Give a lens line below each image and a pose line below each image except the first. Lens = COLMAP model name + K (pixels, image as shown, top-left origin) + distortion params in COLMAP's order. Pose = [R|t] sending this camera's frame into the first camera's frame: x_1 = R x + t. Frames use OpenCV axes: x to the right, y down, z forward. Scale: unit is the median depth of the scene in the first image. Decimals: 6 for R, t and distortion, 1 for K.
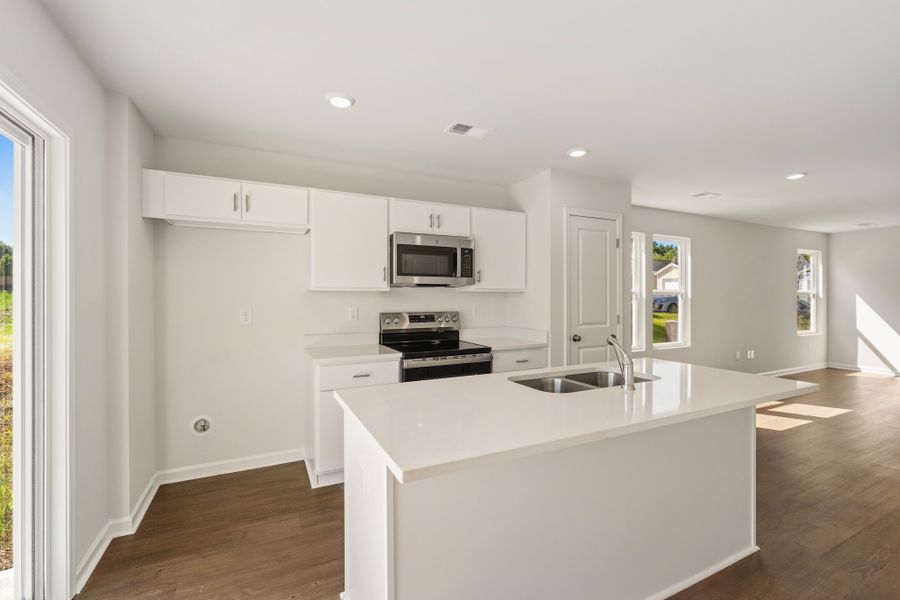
lens RADIAL K [[393.8, 0, 450.0], [0, 393.8, 300.0], [0, 0, 1]] dist [0.002425, 0.000133]
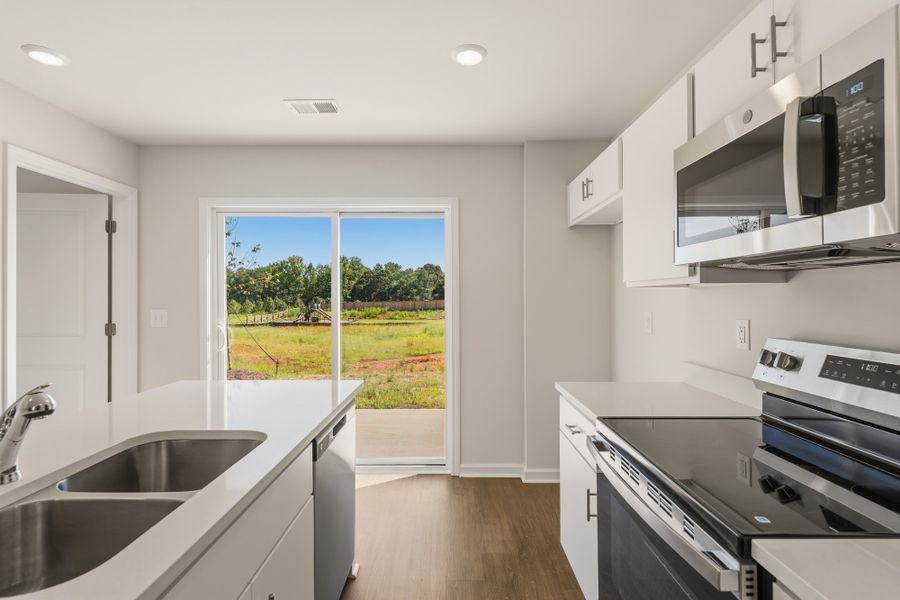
lens RADIAL K [[432.3, 0, 443.0], [0, 432.3, 297.2], [0, 0, 1]] dist [0.026335, 0.000104]
pose [[-0.461917, -0.003903, -0.886914, 0.338652], [-0.010920, 0.999940, 0.001287, -0.004627], [0.886856, 0.010279, -0.461932, 0.849844]]
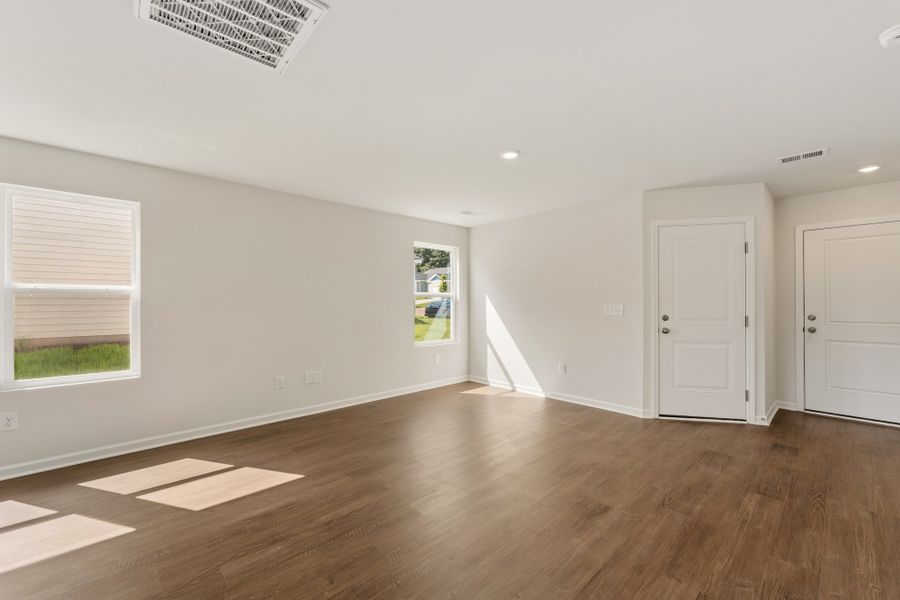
lens RADIAL K [[364.1, 0, 450.0], [0, 364.1, 300.0], [0, 0, 1]] dist [-0.001470, -0.000432]
pose [[0.960586, 0.000617, 0.277984, 1.375921], [0.004924, 0.999803, -0.019234, 0.015595], [-0.277941, 0.019844, 0.960393, 0.469394]]
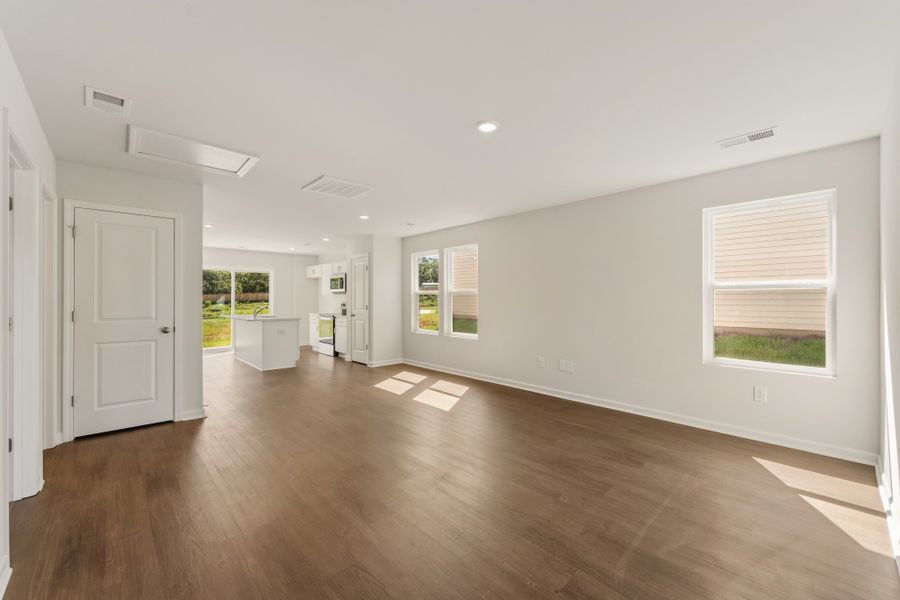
lens RADIAL K [[358.6, 0, 450.0], [0, 358.6, 300.0], [0, 0, 1]] dist [-0.022344, -0.000071]
pose [[0.281407, 0.002850, -0.959584, 2.354692], [-0.009086, 0.999959, 0.000306, 0.009939], [0.959545, 0.008633, 0.281421, 0.948710]]
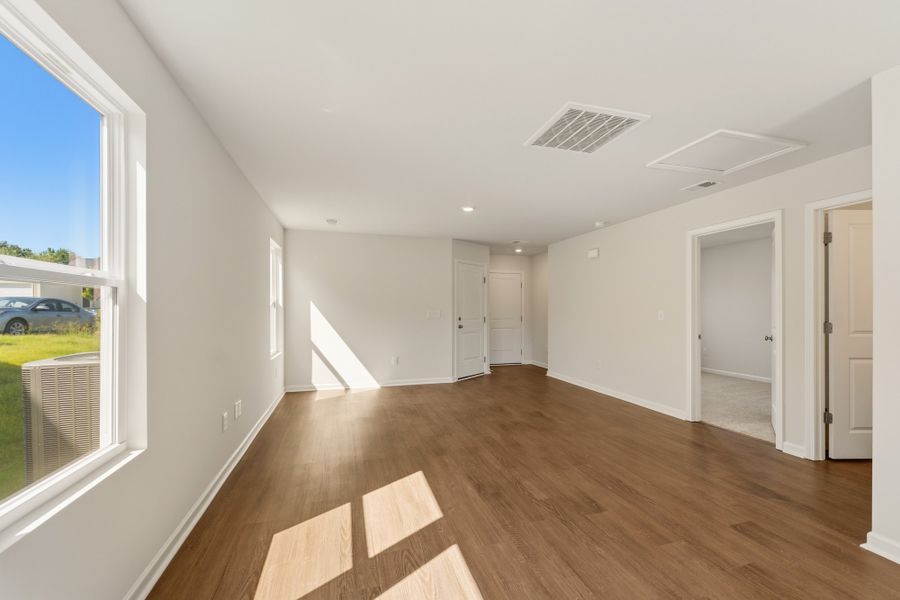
lens RADIAL K [[368.4, 0, 451.4], [0, 368.4, 305.8], [0, 0, 1]] dist [-0.001153, -0.000111]
pose [[0.178320, 0.009919, 0.983923, 0.535333], [0.010356, 0.999875, -0.011957, 0.010009], [-0.983918, 0.012322, 0.178195, 1.046450]]
